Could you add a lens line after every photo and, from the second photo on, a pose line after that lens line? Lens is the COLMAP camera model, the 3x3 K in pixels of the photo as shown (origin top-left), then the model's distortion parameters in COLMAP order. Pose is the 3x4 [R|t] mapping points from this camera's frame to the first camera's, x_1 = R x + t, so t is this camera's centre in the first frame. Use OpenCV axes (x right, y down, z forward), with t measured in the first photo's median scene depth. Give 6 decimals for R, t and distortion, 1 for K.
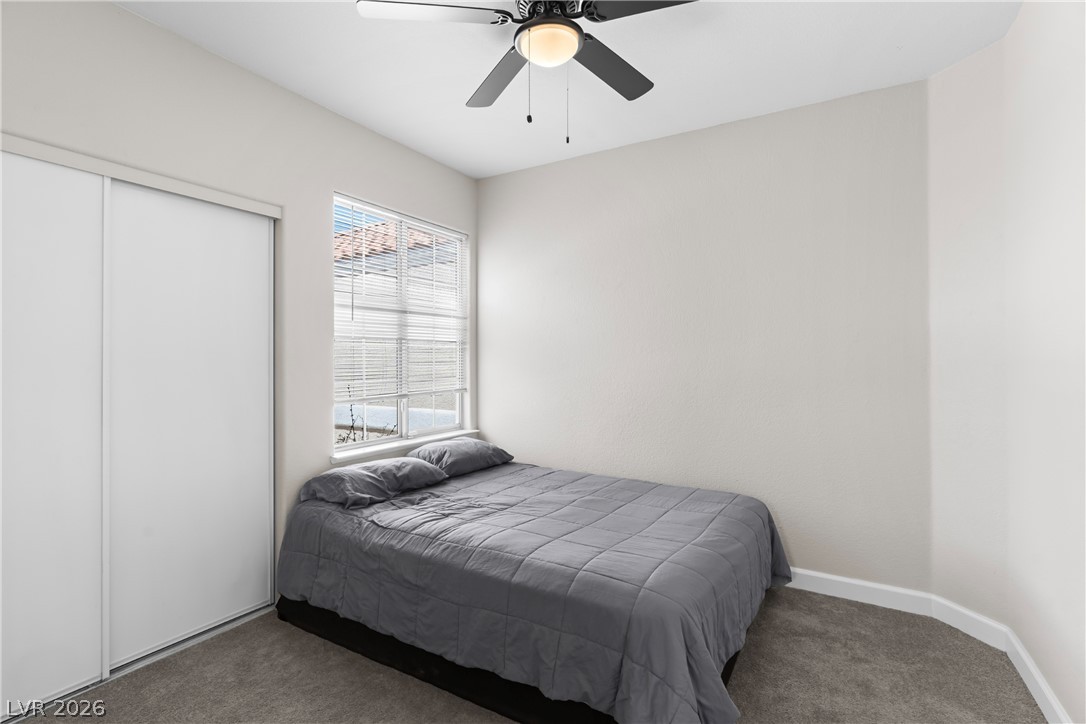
lens RADIAL K [[507.0, 0, 543.0], [0, 507.0, 362.0], [0, 0, 1]] dist [0.002029, 0.000441]
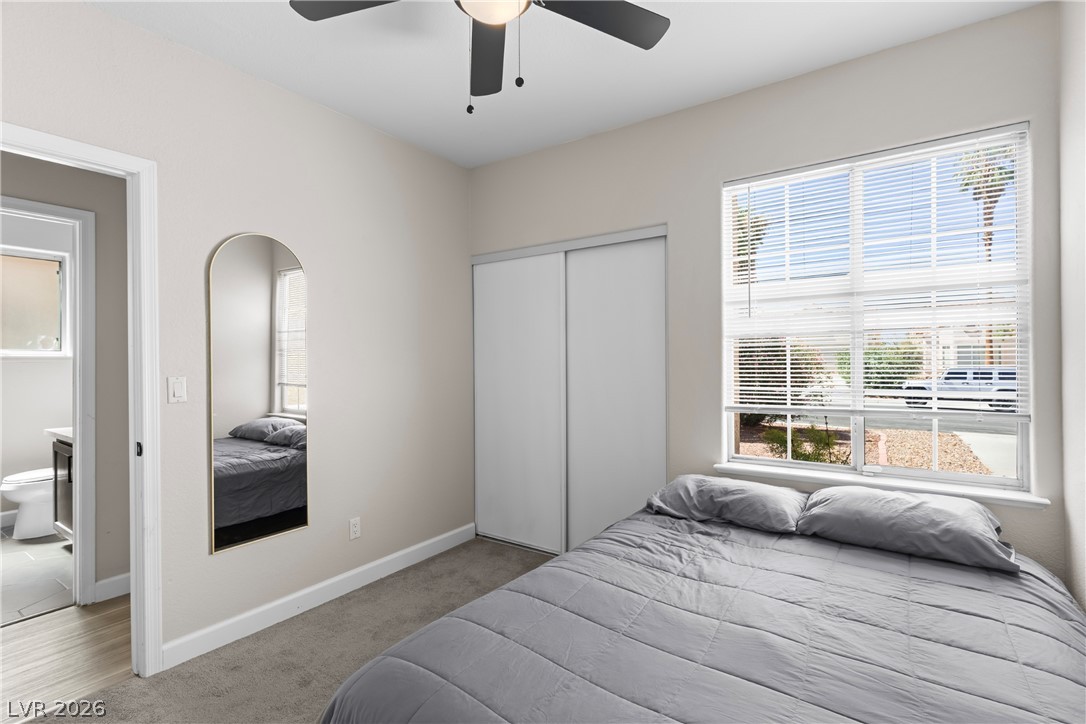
lens RADIAL K [[507.0, 0, 543.0], [0, 507.0, 362.0], [0, 0, 1]] dist [0.002029, 0.000441]
pose [[-0.053569, 0.004566, -0.998554, 0.611020], [0.005015, 0.999978, 0.004304, -0.012043], [0.998552, -0.004777, -0.053591, 0.805211]]
